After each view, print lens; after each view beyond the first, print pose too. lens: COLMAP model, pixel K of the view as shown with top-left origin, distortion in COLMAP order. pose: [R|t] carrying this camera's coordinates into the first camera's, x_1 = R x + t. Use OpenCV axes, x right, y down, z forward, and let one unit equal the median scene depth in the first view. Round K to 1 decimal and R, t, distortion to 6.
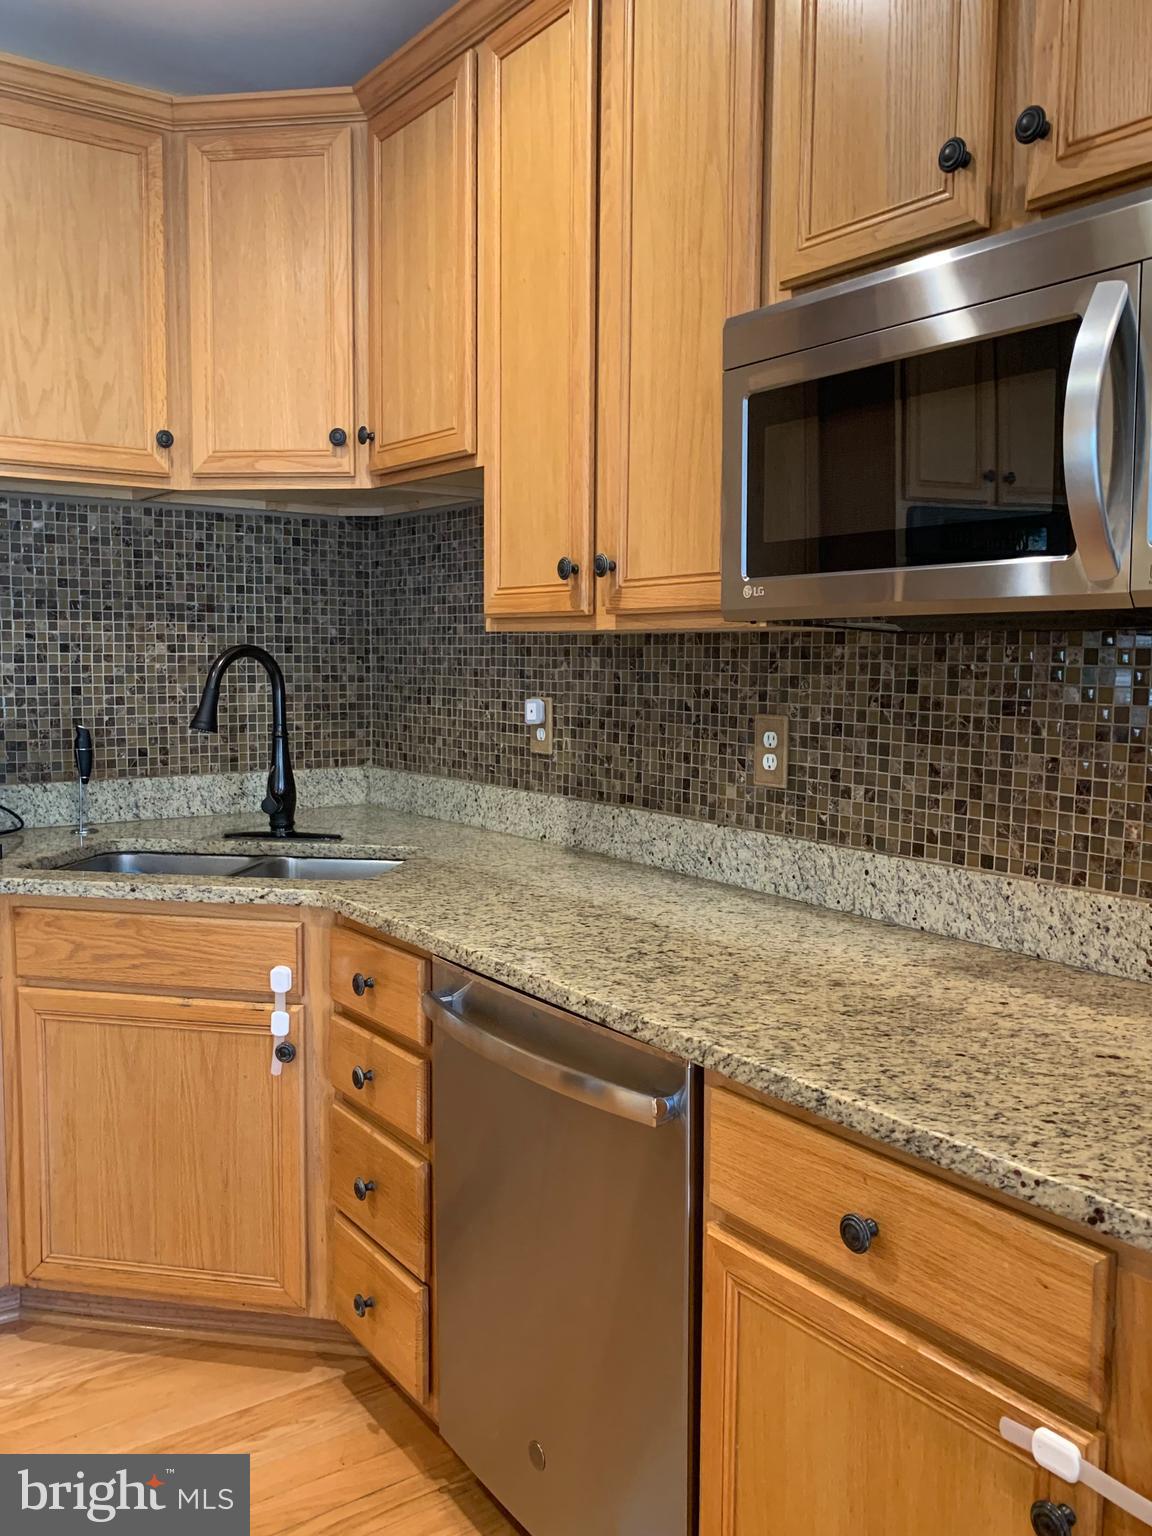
lens RADIAL K [[1294.9, 0, 576.2], [0, 1294.9, 774.8], [0, 0, 1]] dist [0.032491, -0.029161]
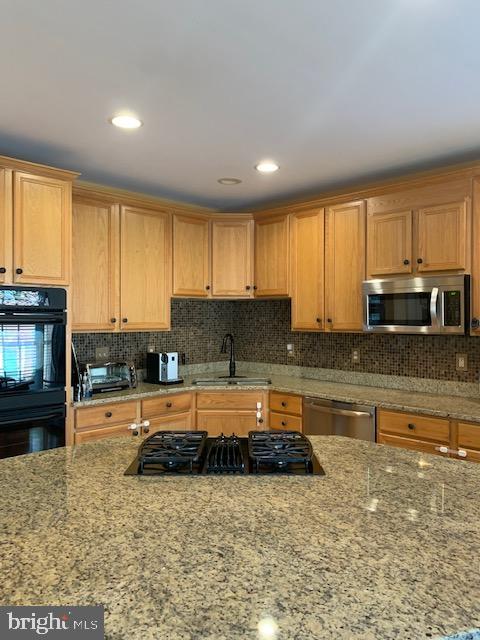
lens RADIAL K [[490.5, 0, 235.4], [0, 490.5, 319.3], [0, 0, 1]] dist [0.054467, -0.039006]
pose [[0.986495, -0.010620, 0.163449, -0.616212], [0.024956, 0.995990, -0.085908, -0.005077], [-0.161881, 0.088827, 0.982804, -0.806013]]
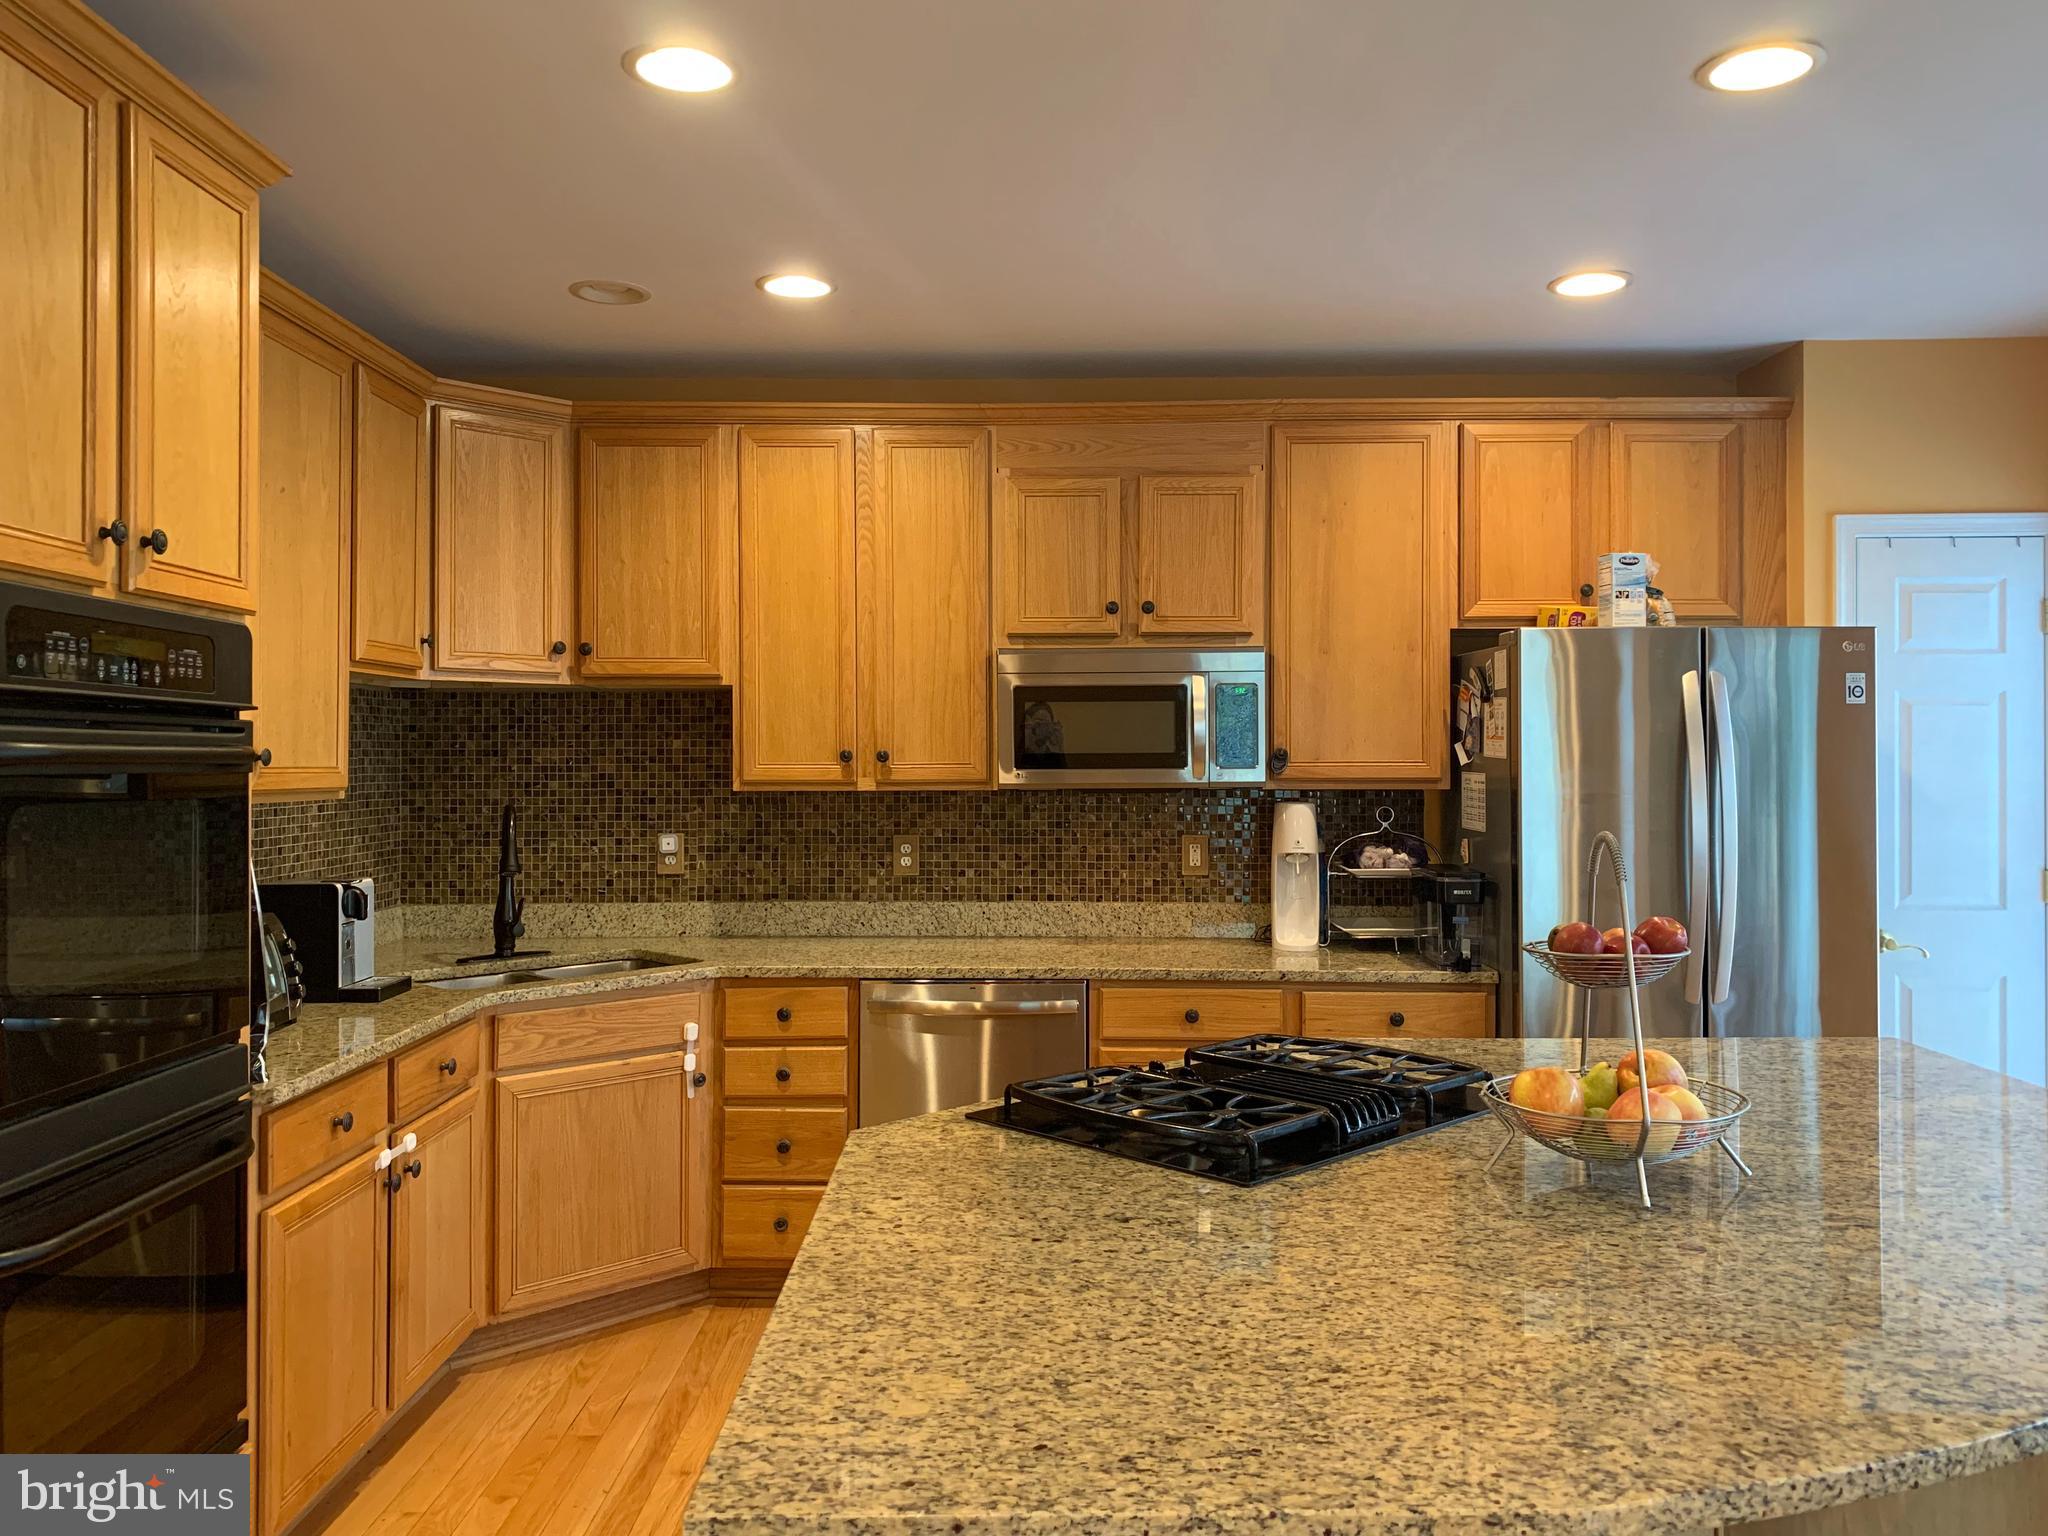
lens RADIAL K [[1569.6, 0, 1042.4], [0, 1569.6, 731.6], [0, 0, 1]] dist [0.054467, -0.039006]
pose [[0.572147, 0.001002, 0.820151, -1.498874], [0.084380, 0.994621, -0.060079, -0.041477], [-0.815799, 0.103578, 0.568985, -0.393001]]
